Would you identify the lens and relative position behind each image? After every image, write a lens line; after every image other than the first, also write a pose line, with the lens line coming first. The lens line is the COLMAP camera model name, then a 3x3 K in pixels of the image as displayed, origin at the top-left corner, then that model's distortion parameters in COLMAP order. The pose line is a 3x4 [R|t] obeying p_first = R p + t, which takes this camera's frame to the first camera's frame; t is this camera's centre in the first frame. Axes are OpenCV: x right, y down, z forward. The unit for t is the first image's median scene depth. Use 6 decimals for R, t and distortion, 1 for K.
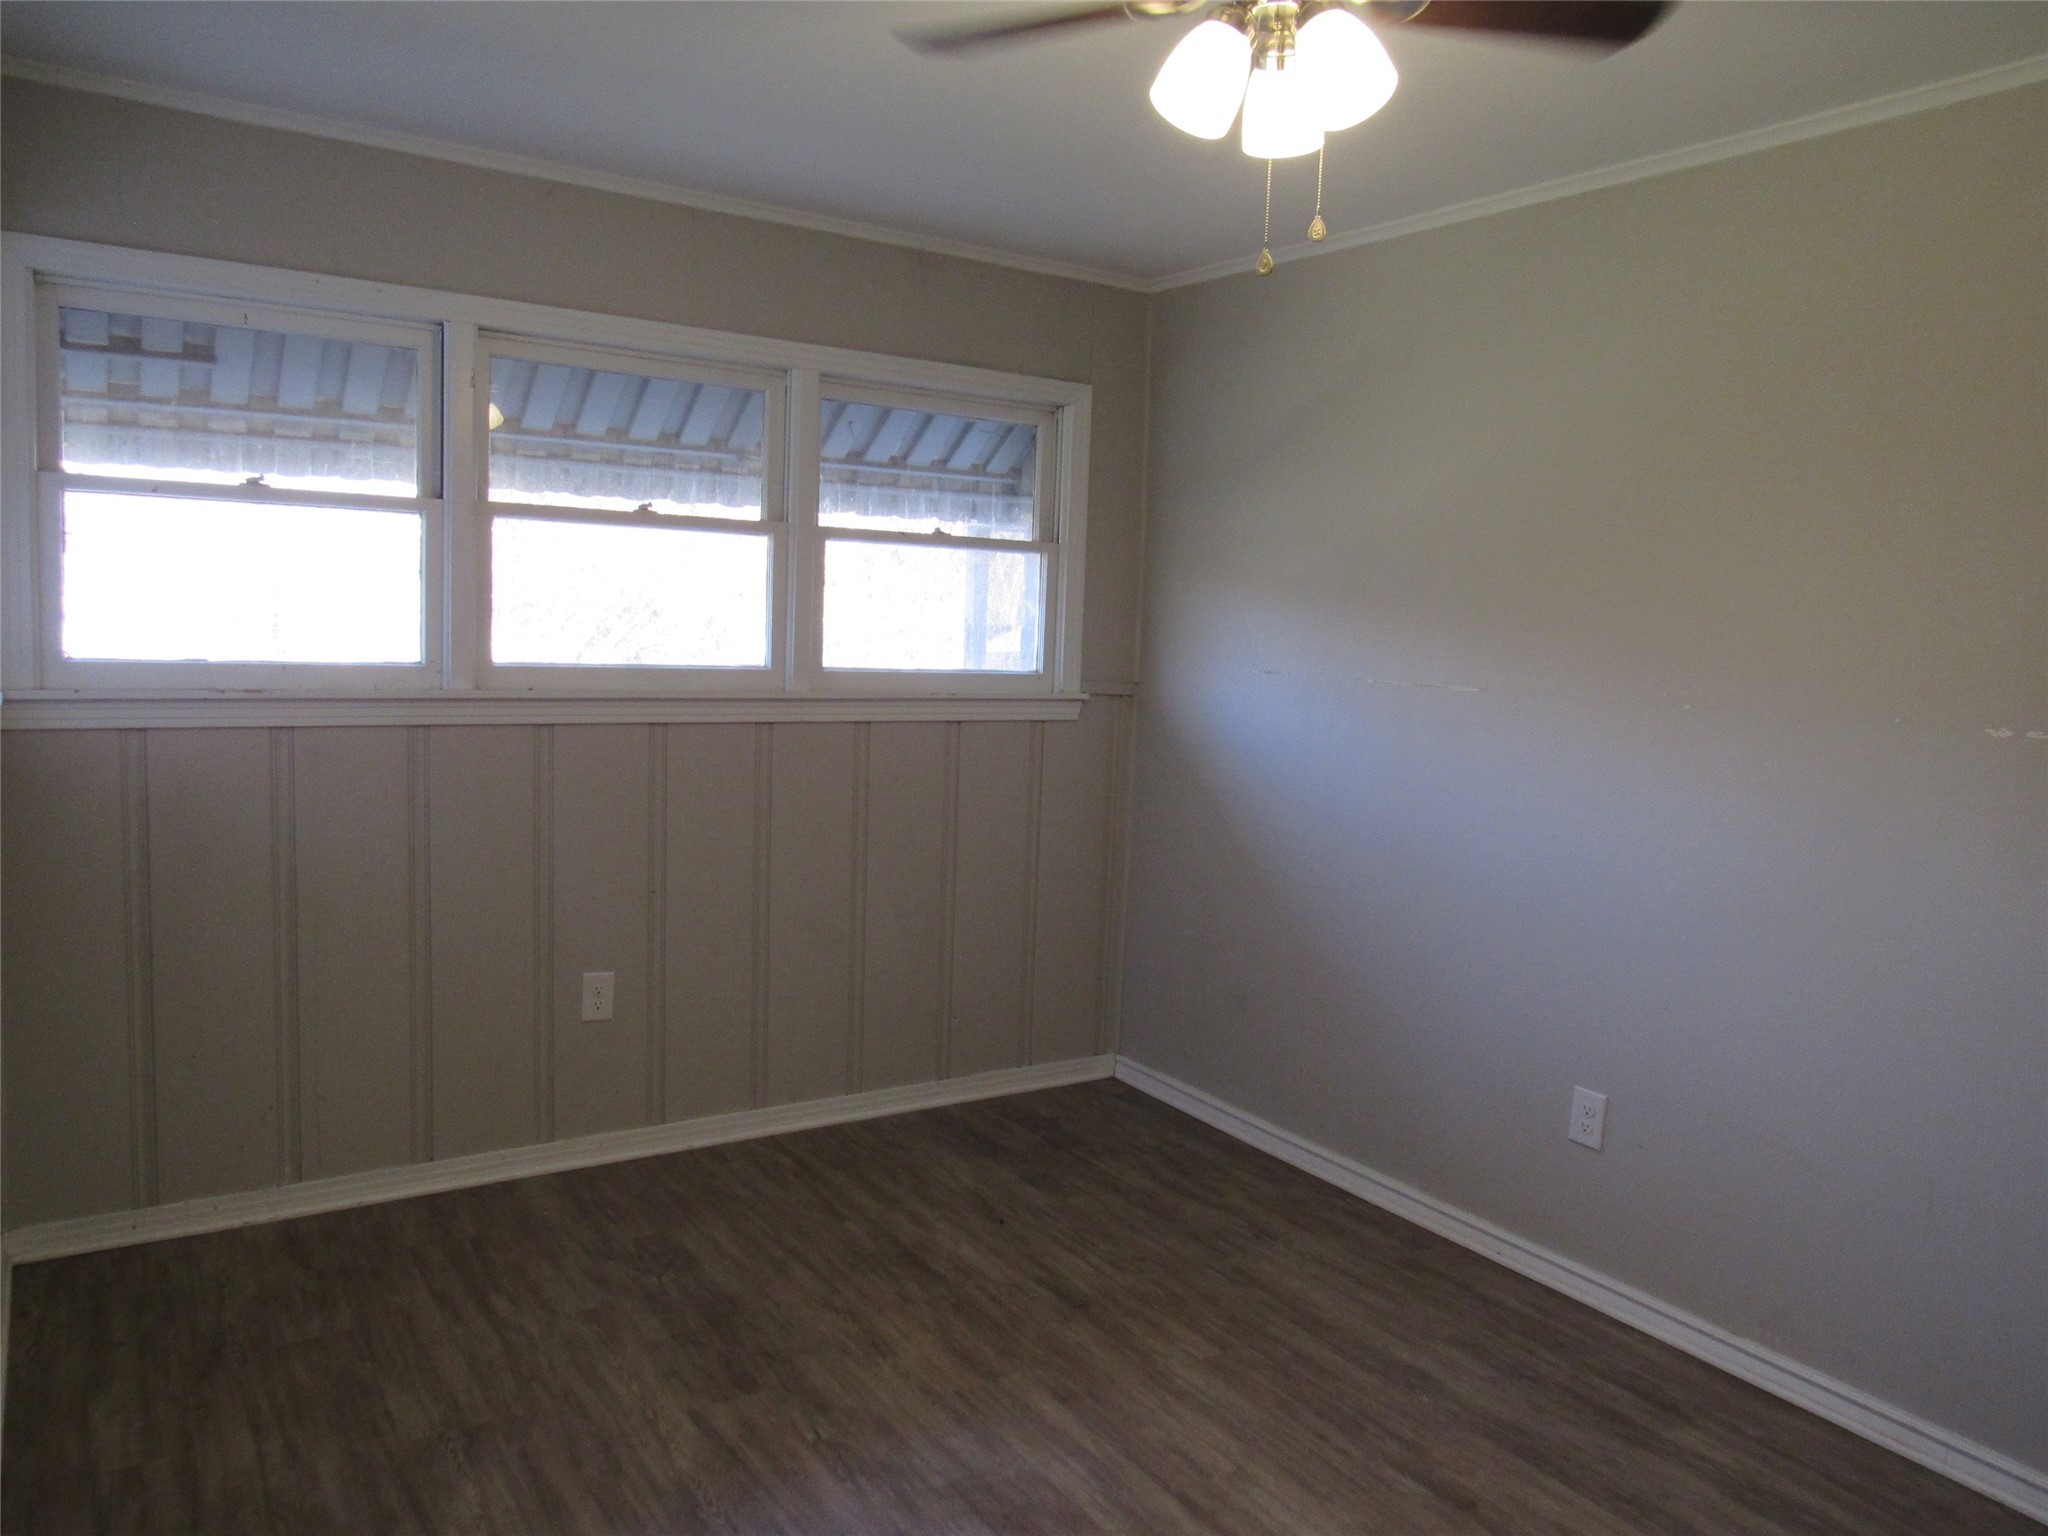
lens RADIAL K [[1443.4, 0, 1022.9], [0, 1443.4, 767.0], [0, 0, 1]] dist [-0.023333, 0.004566]
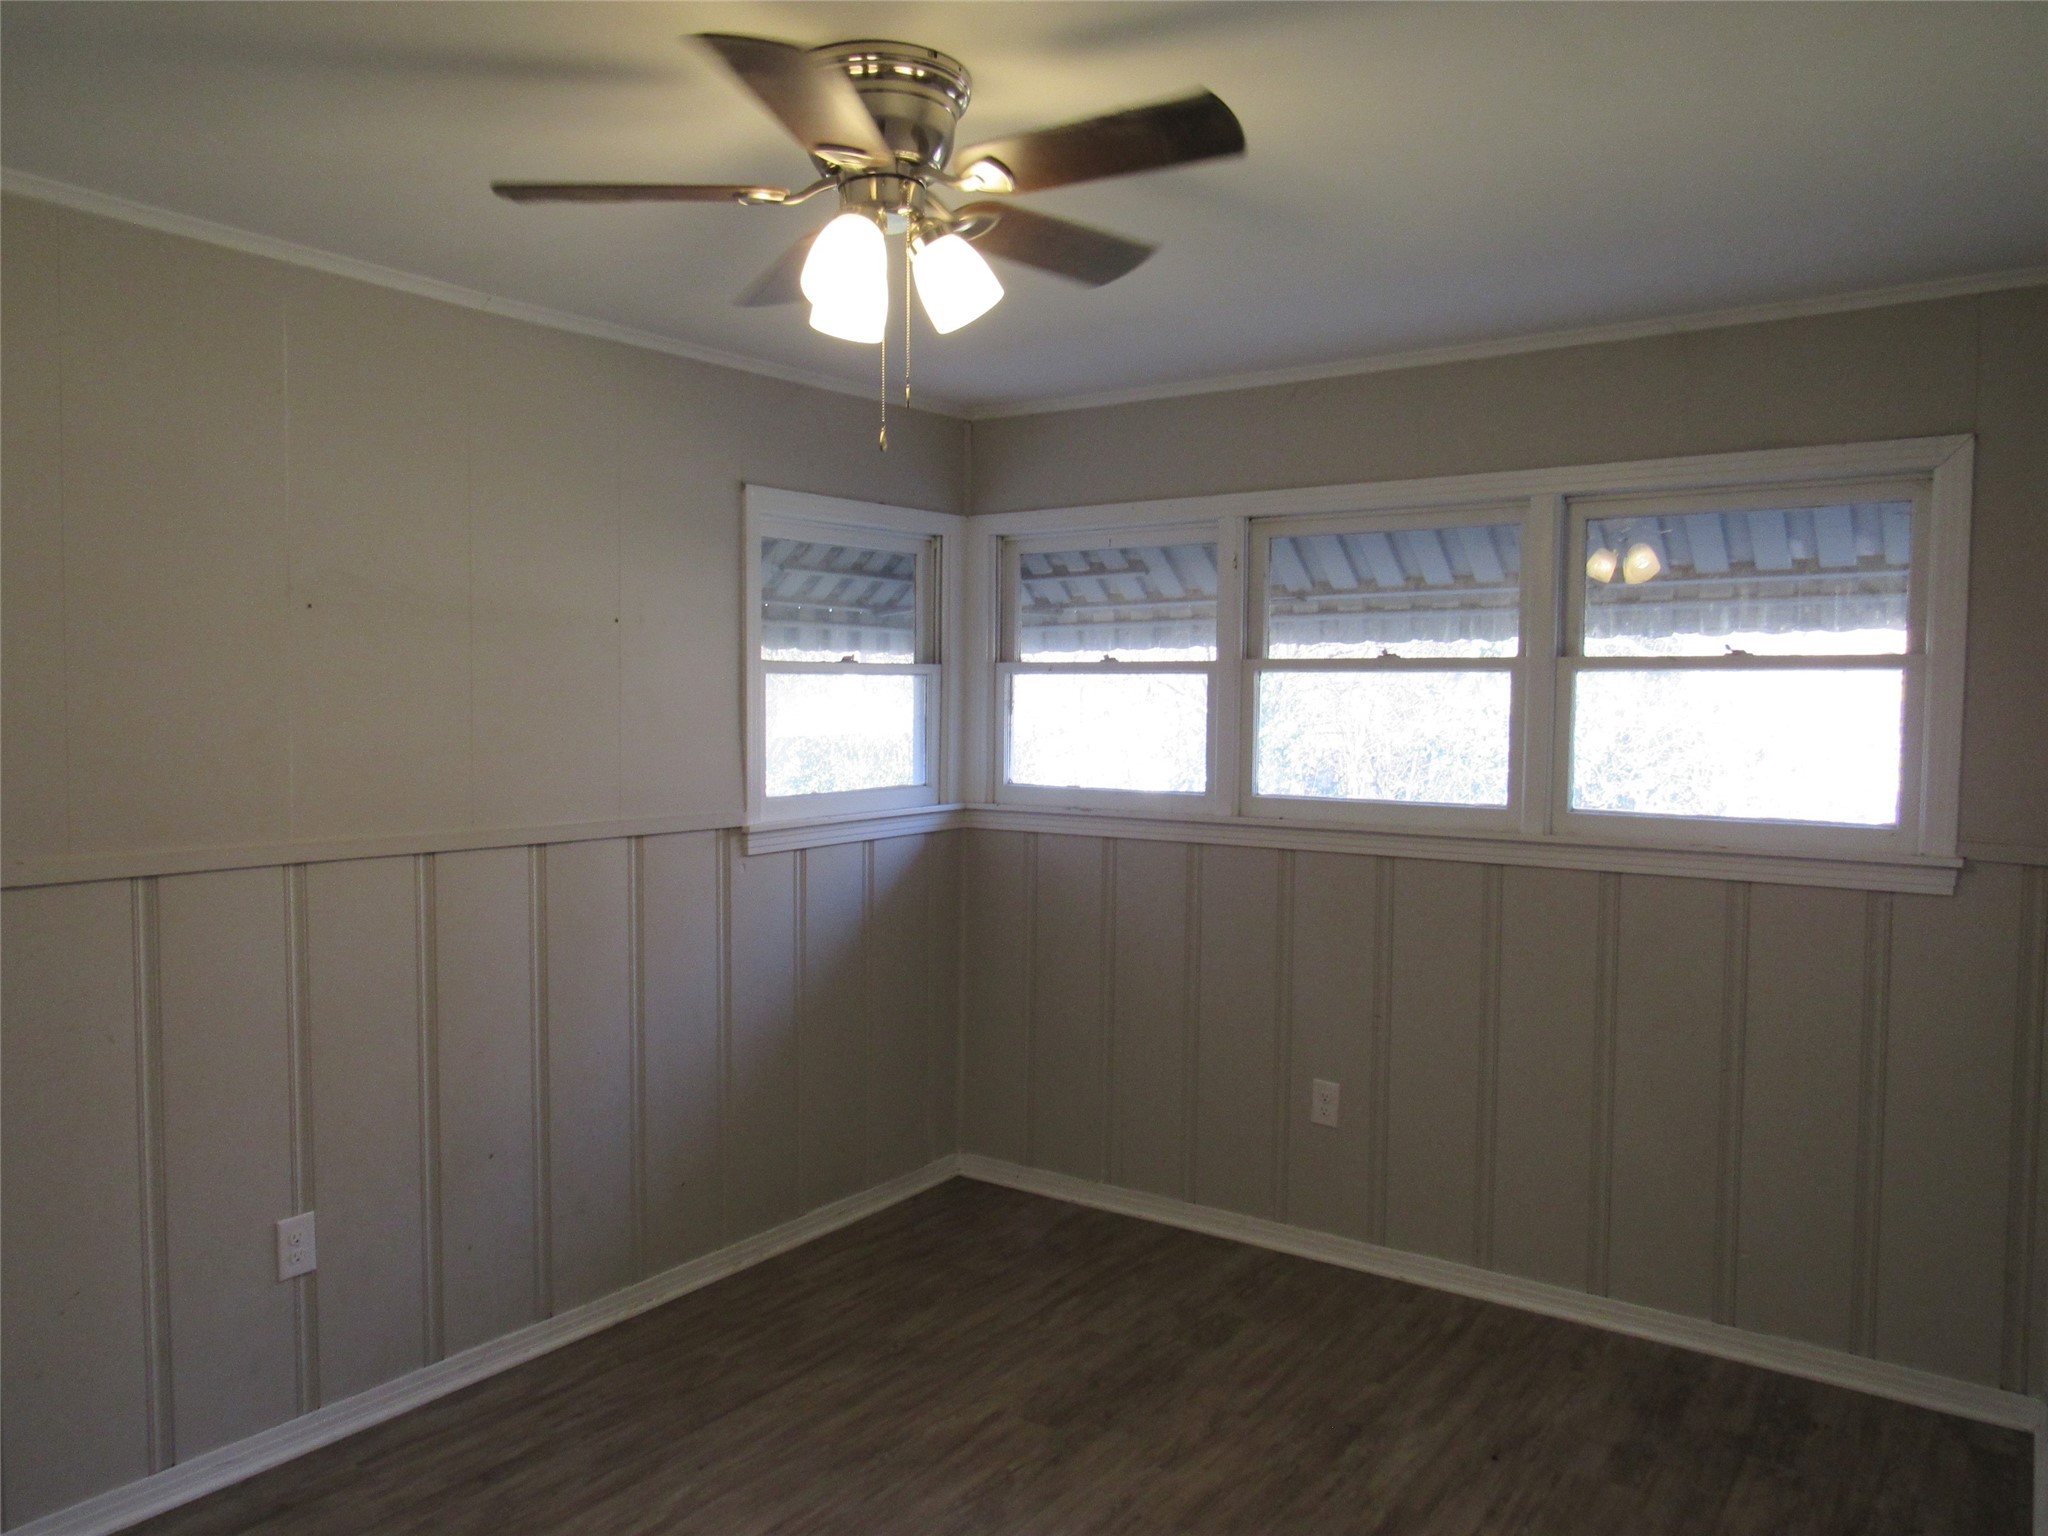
lens RADIAL K [[1443.4, 0, 1095.5], [0, 1443.4, 791.3], [0, 0, 1]] dist [-0.023333, 0.004566]
pose [[0.392026, 0.010974, -0.919889, 0.645525], [-0.099424, 0.994577, -0.030507, -0.024474], [0.914566, 0.103419, 0.390992, 0.401398]]
